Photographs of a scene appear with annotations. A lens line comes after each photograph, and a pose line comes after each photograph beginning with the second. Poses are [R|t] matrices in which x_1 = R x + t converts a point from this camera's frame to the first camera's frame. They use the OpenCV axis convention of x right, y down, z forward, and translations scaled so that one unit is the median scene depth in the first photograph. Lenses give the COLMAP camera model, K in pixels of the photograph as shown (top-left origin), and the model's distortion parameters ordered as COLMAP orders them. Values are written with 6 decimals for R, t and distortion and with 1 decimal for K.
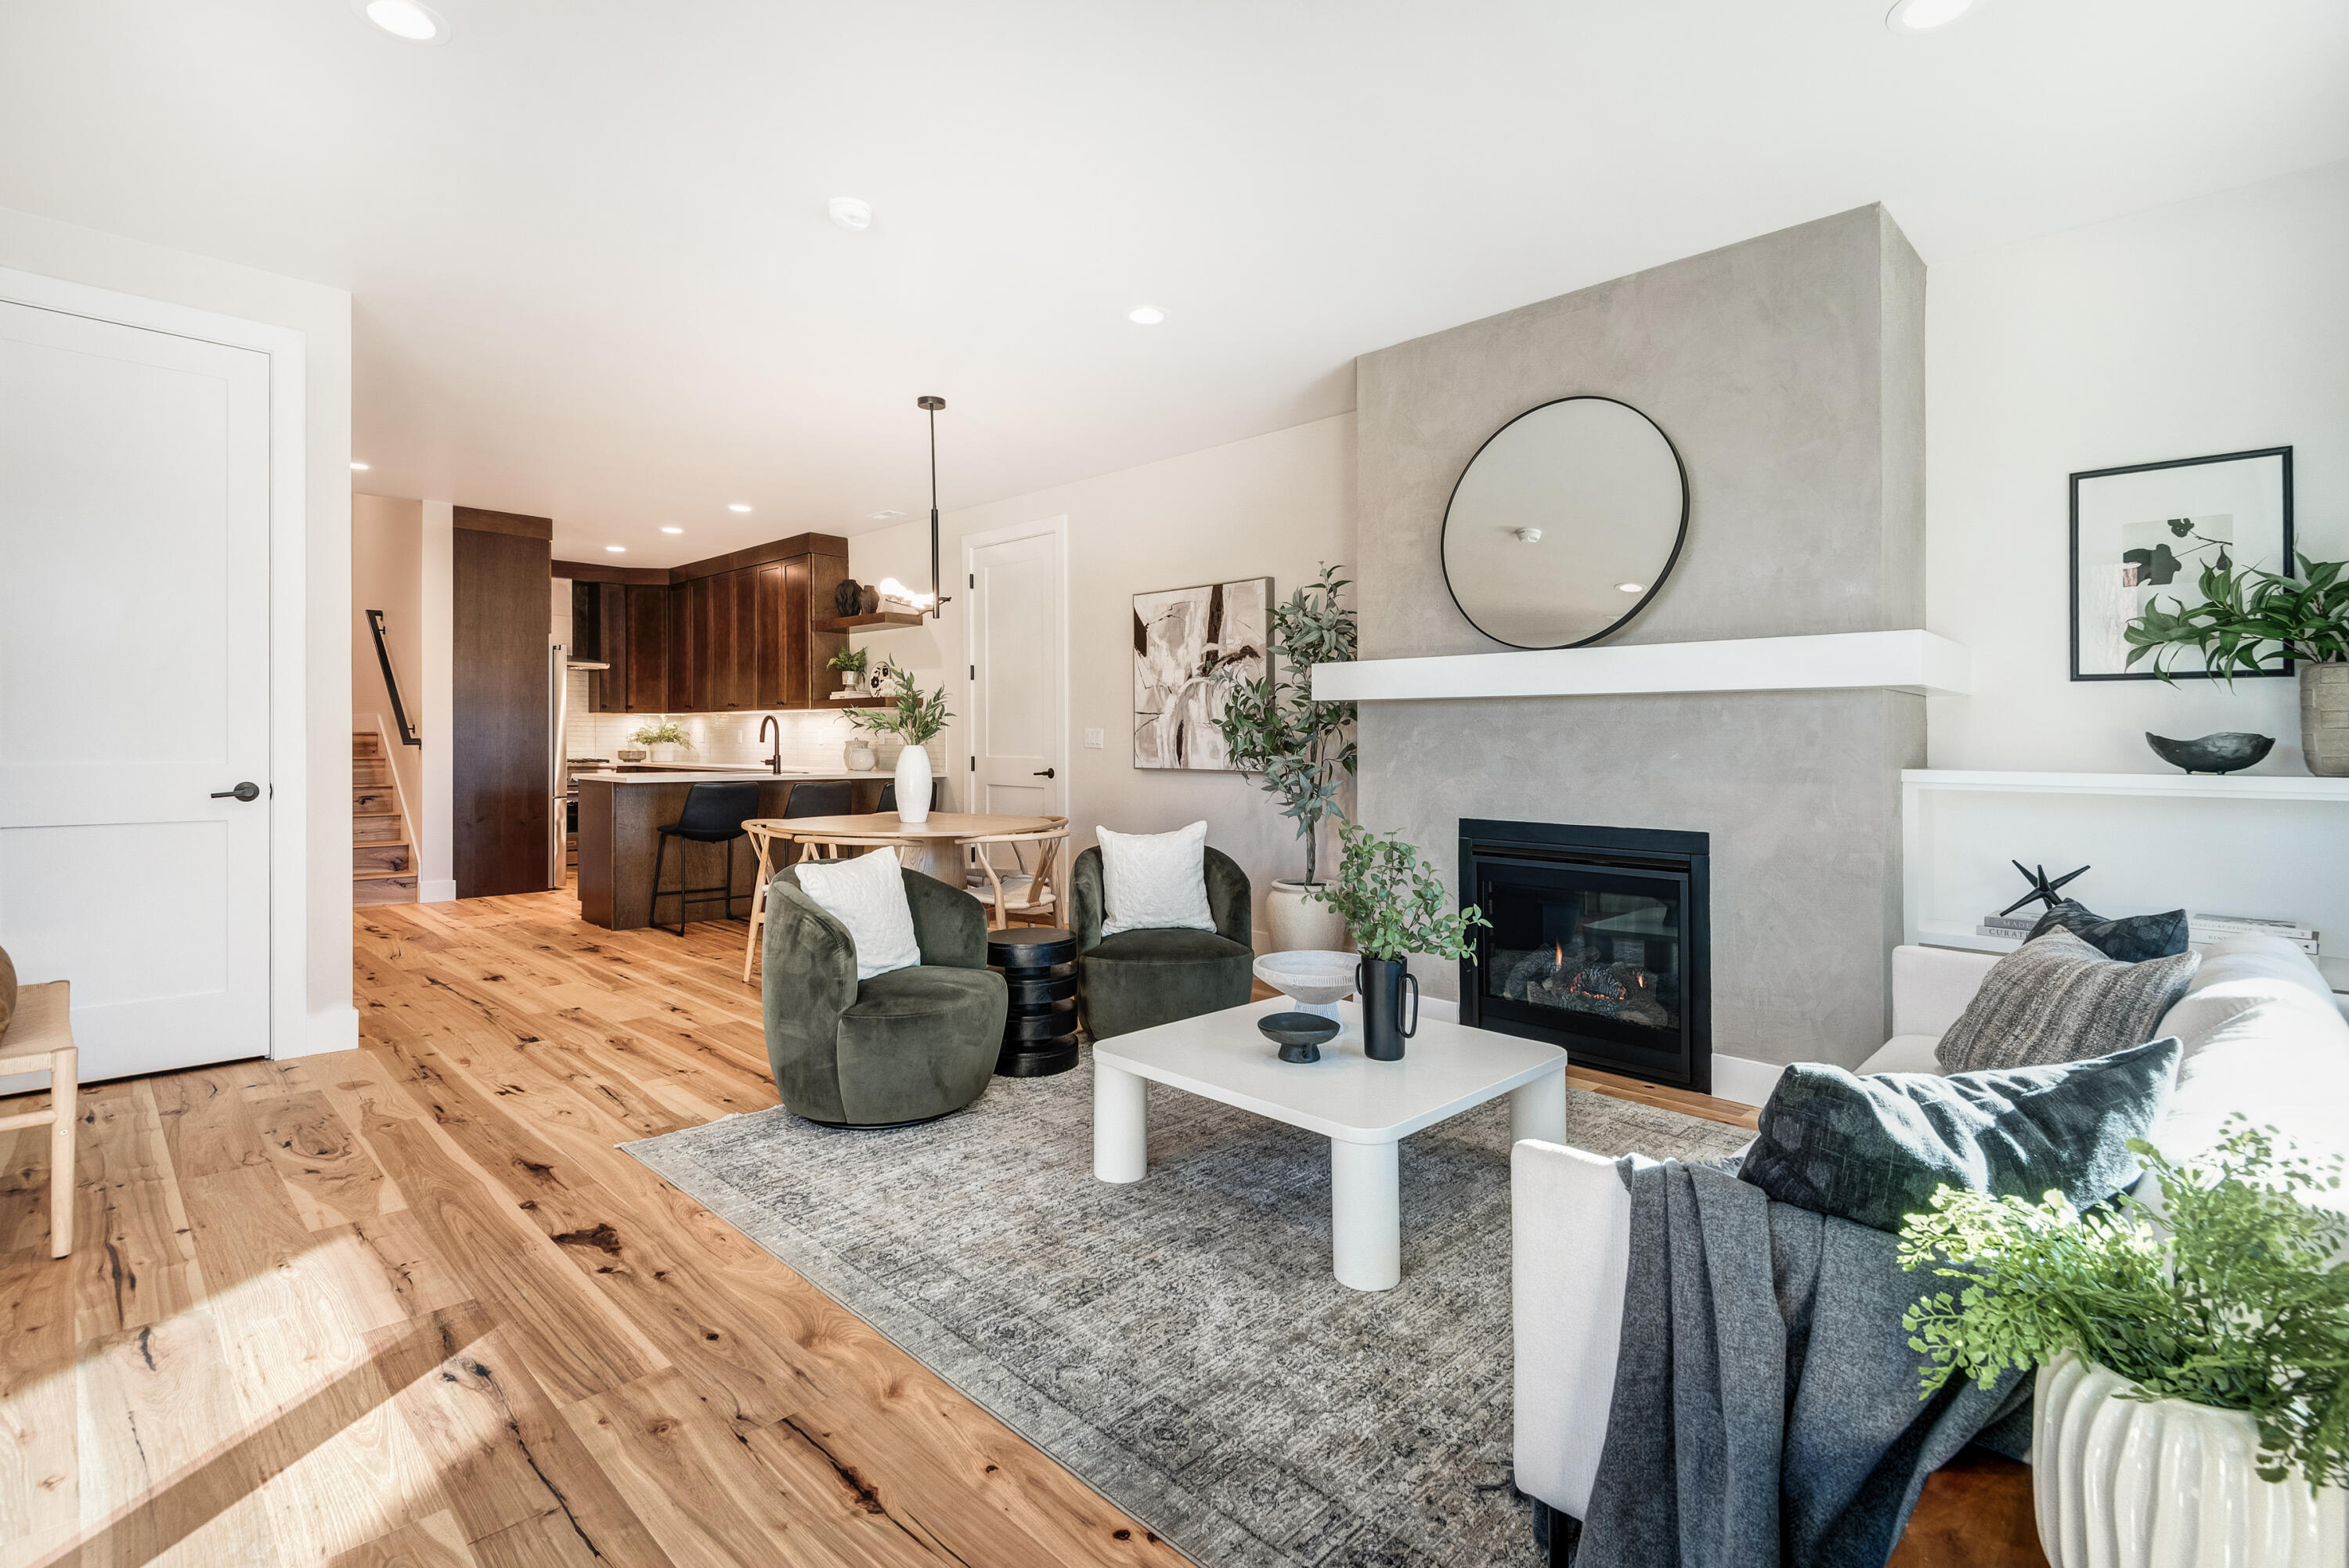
lens RADIAL K [[1092.4, 0, 1180.1], [0, 1092.4, 751.0], [0, 0, 1]] dist [0.034157, -0.025525]
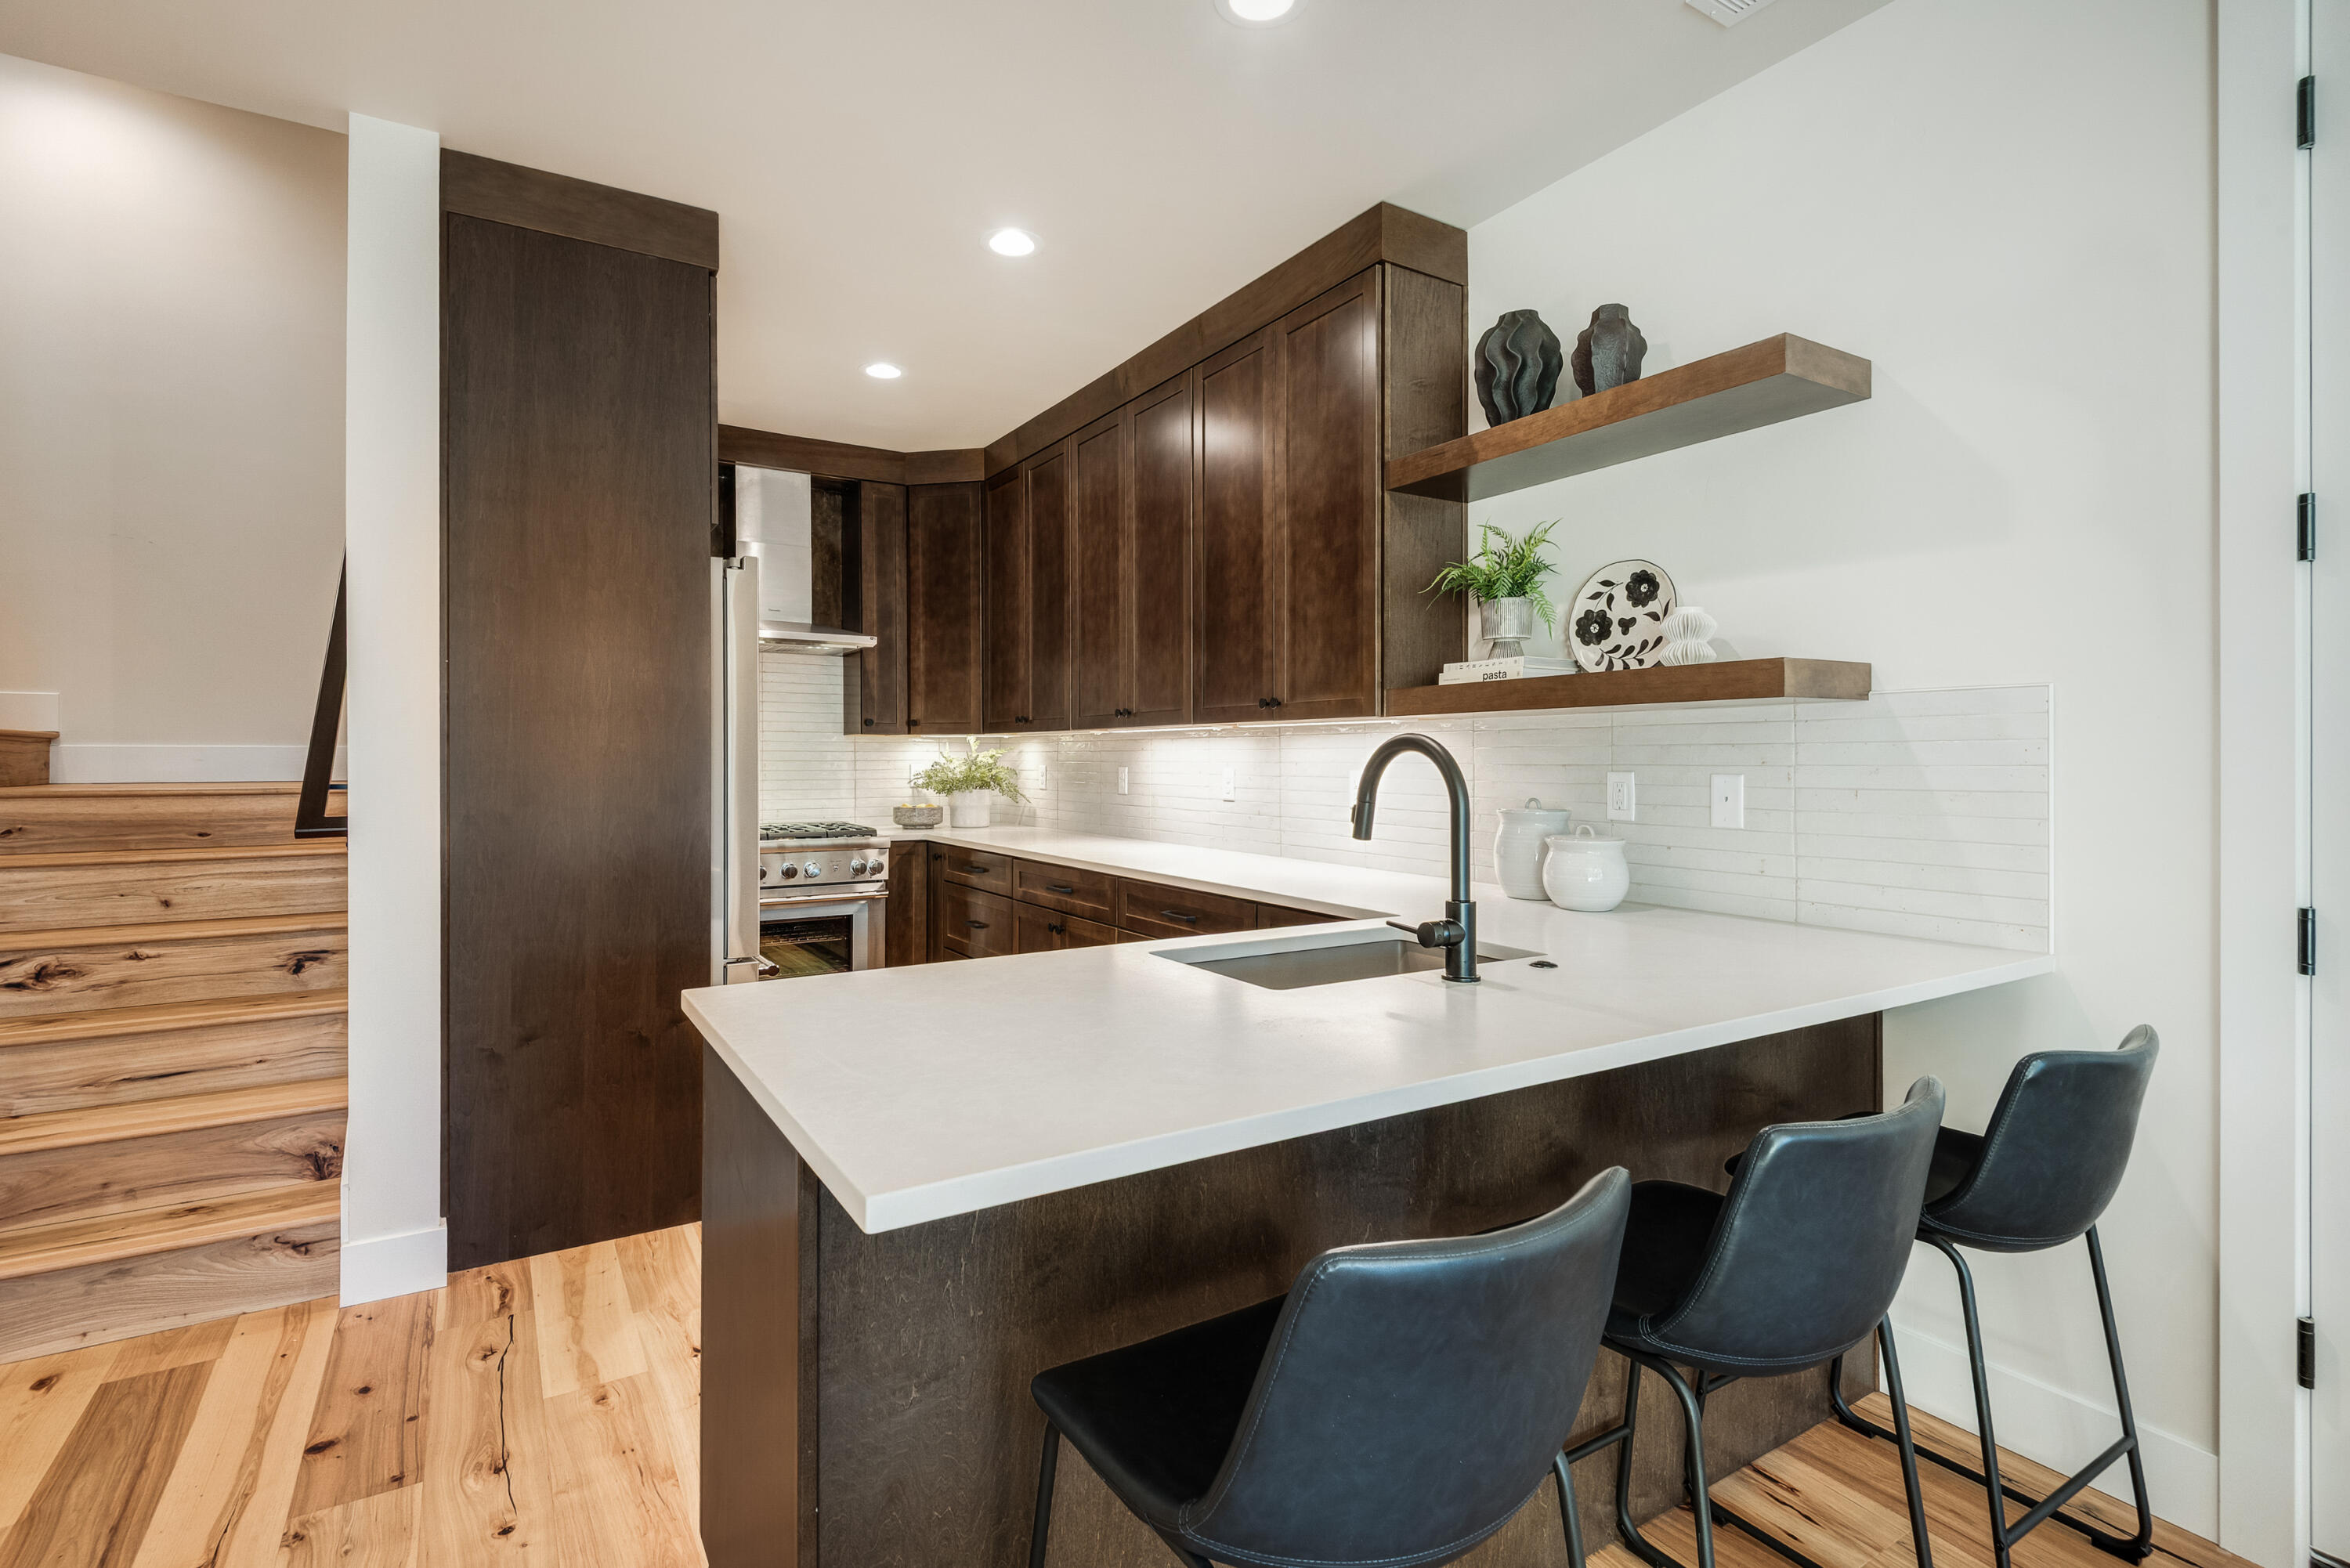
lens RADIAL K [[1086.2, 0, 1176.2], [0, 1086.2, 770.5], [0, 0, 1]] dist [-0.000908, -0.000550]
pose [[0.972498, -0.005517, -0.232848, -0.346073], [0.006001, 0.999981, 0.001372, -0.023367], [0.232836, -0.002732, 0.972512, 0.703114]]
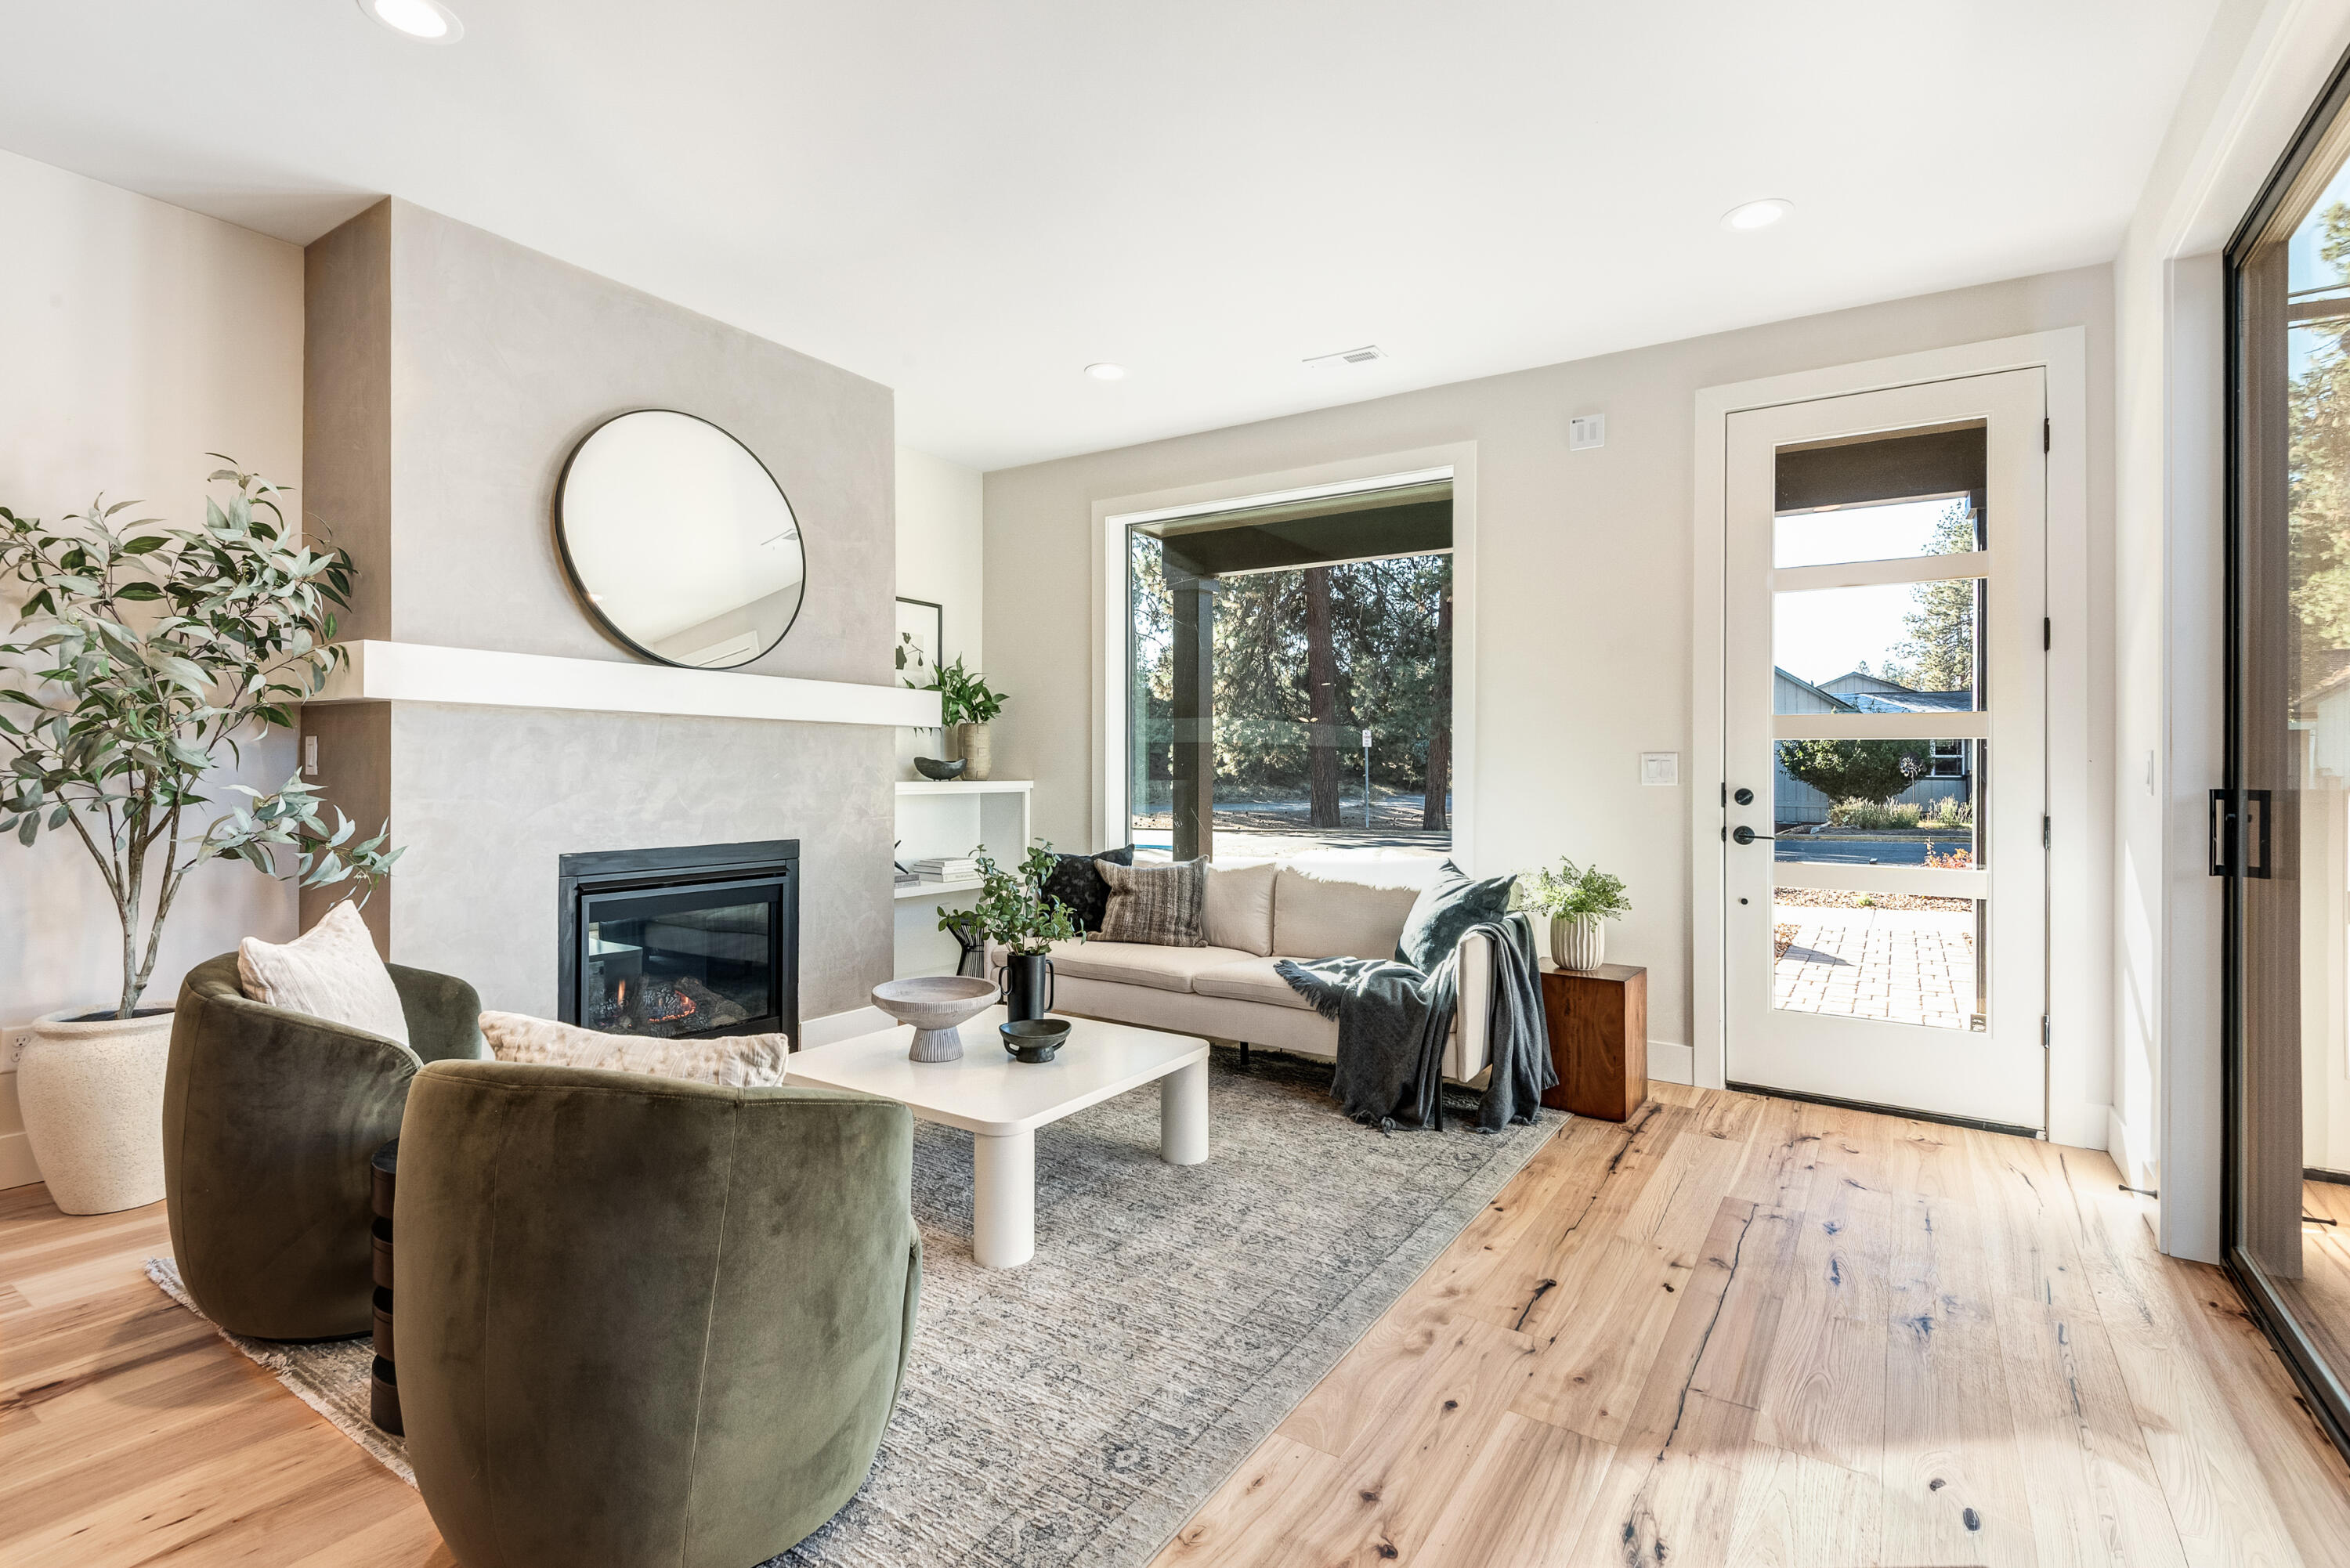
lens RADIAL K [[1092.9, 0, 1180.6], [0, 1092.9, 751.0], [0, 0, 1]] dist [0.034157, -0.025525]
pose [[-0.193245, 0.003960, 0.981143, -0.360152], [-0.005042, 0.999975, -0.005029, -0.008503], [-0.981138, -0.005919, -0.193220, 0.386711]]
